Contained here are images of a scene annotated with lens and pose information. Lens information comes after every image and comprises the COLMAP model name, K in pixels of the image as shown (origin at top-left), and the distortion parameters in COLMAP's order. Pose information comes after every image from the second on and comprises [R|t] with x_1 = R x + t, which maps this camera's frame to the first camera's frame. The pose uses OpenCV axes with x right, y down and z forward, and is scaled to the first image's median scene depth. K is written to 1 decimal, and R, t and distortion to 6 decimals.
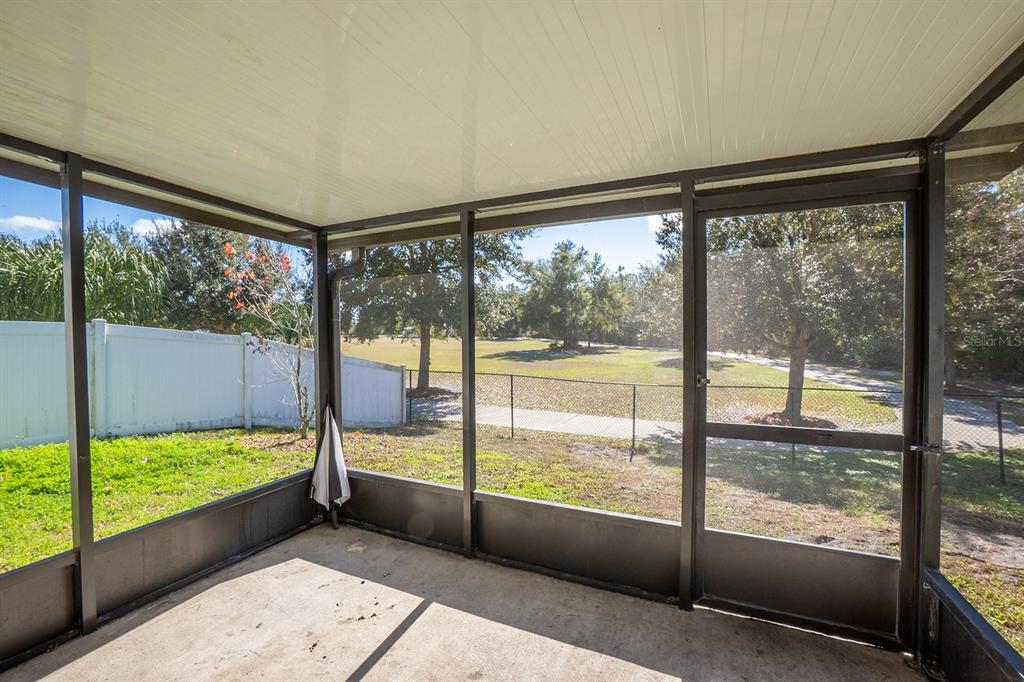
lens RADIAL K [[462.3, 0, 510.1], [0, 462.3, 337.1], [0, 0, 1]] dist [-0.067856, 0.028501]
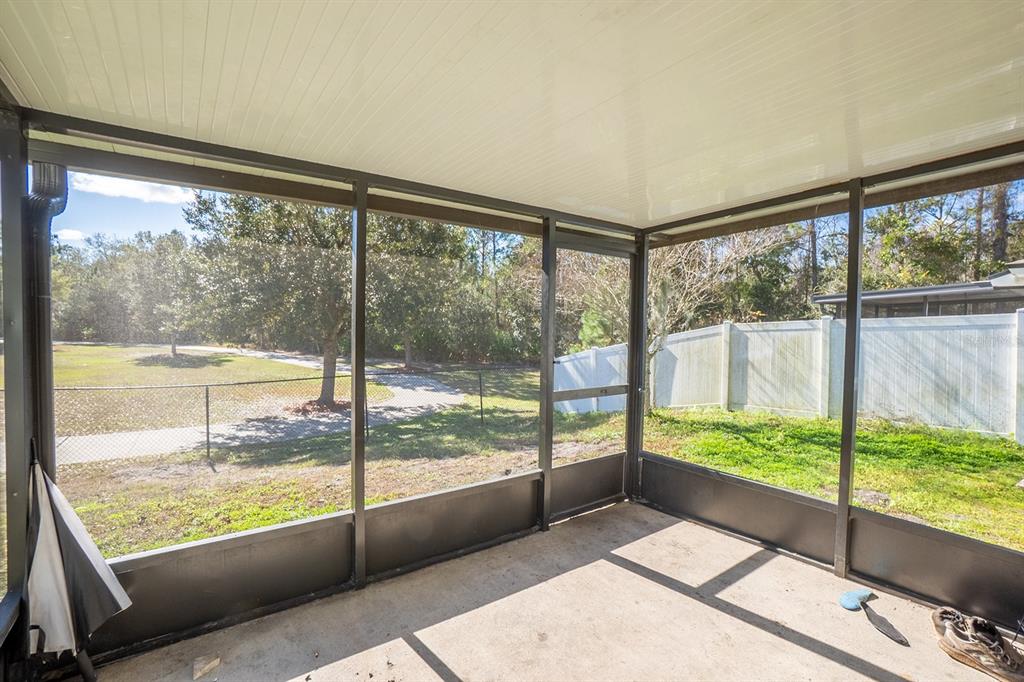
lens RADIAL K [[462.3, 0, 510.1], [0, 462.3, 337.1], [0, 0, 1]] dist [-0.067856, 0.028501]
pose [[0.468967, -0.007502, 0.883184, -0.594687], [-0.005952, 0.999914, 0.011655, 0.001925], [-0.883196, -0.010722, 0.468882, 0.304599]]
